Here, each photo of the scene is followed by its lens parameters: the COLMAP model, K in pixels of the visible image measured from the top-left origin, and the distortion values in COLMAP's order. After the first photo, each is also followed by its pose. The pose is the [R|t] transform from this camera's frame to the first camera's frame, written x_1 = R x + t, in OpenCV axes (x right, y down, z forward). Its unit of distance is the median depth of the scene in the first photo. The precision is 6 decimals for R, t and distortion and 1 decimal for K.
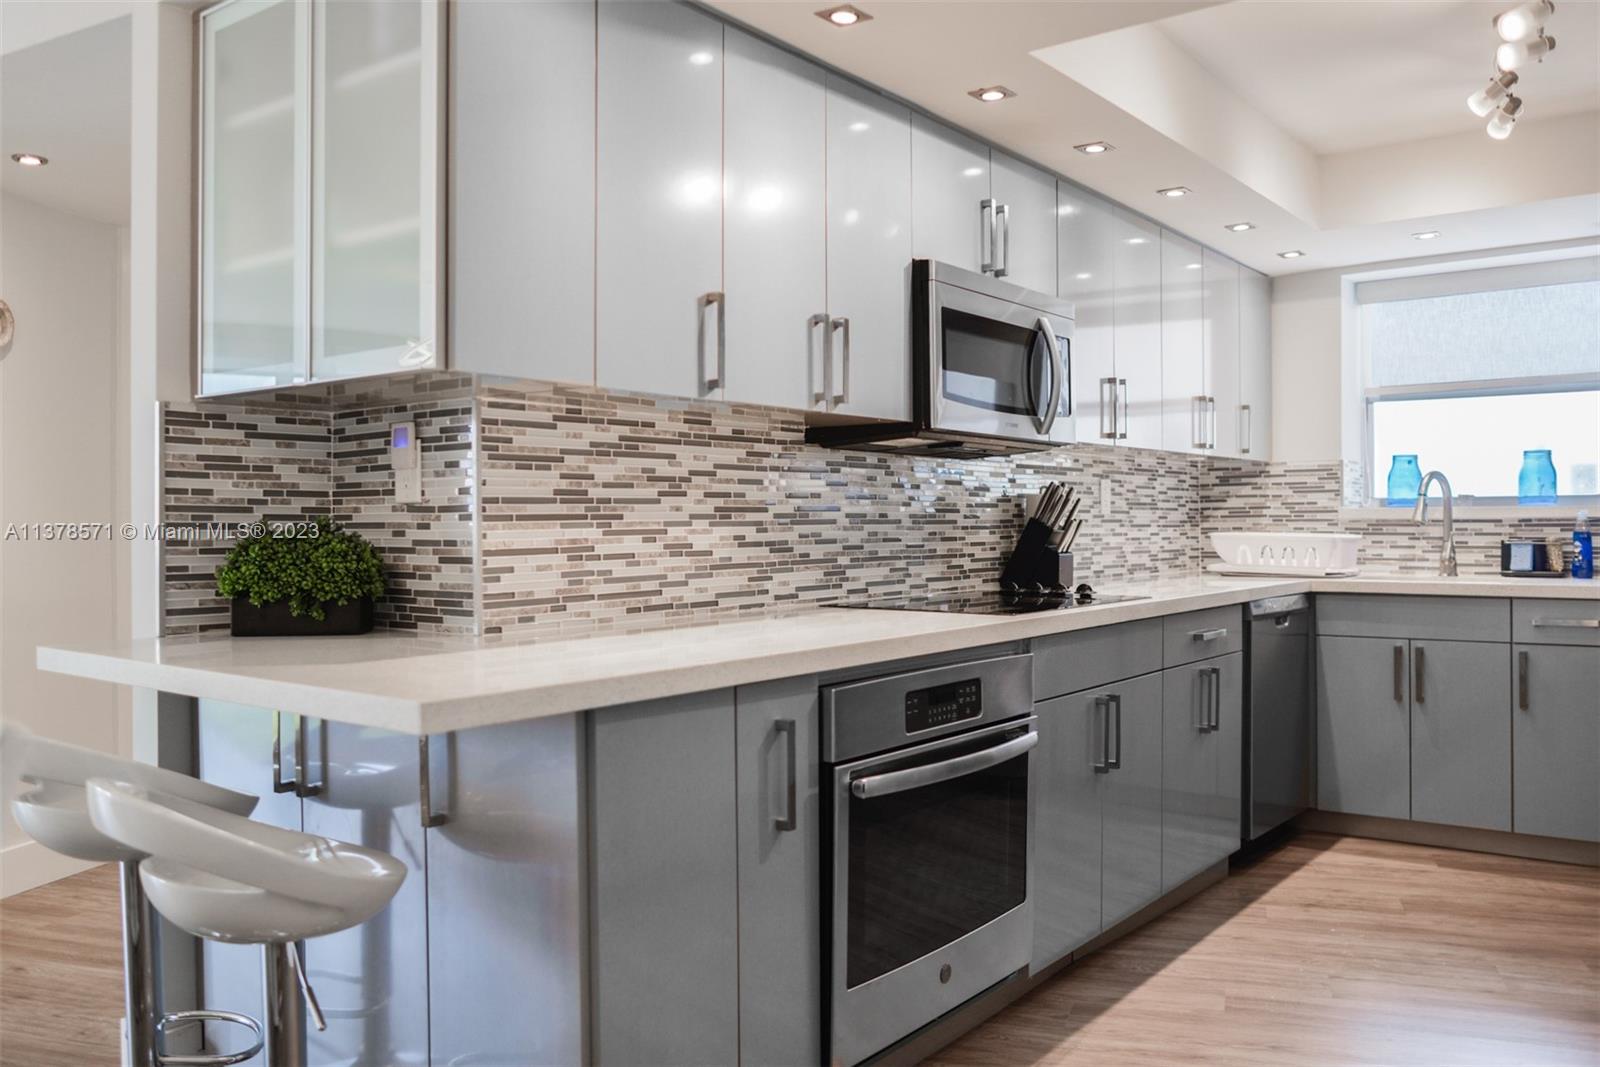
lens RADIAL K [[1294.9, 0, 809.6], [0, 1294.9, 539.5], [0, 0, 1]] dist [-0.079862, 0.065070]
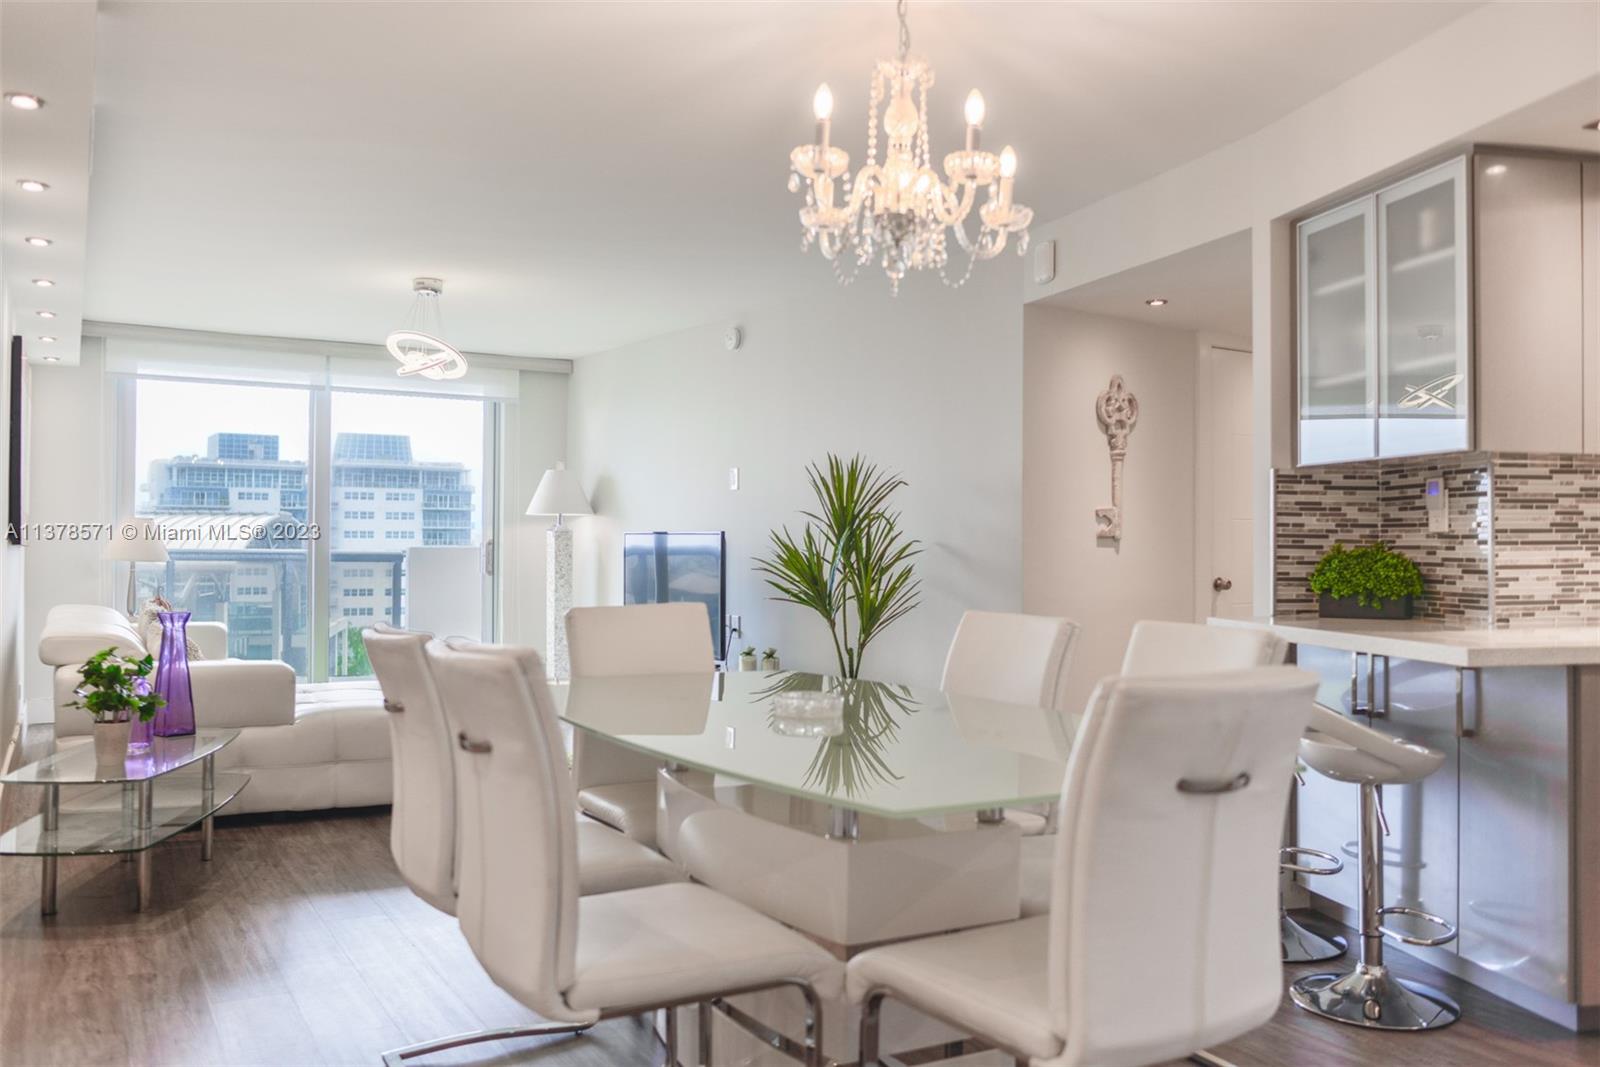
lens RADIAL K [[1294.9, 0, 784.5], [0, 1294.9, 525.5], [0, 0, 1]] dist [-0.079862, 0.065070]
pose [[0.742210, -0.002813, -0.670161, 0.107390], [-0.013520, 0.999725, -0.019170, 0.001687], [0.670030, 0.023289, 0.741968, -0.577338]]
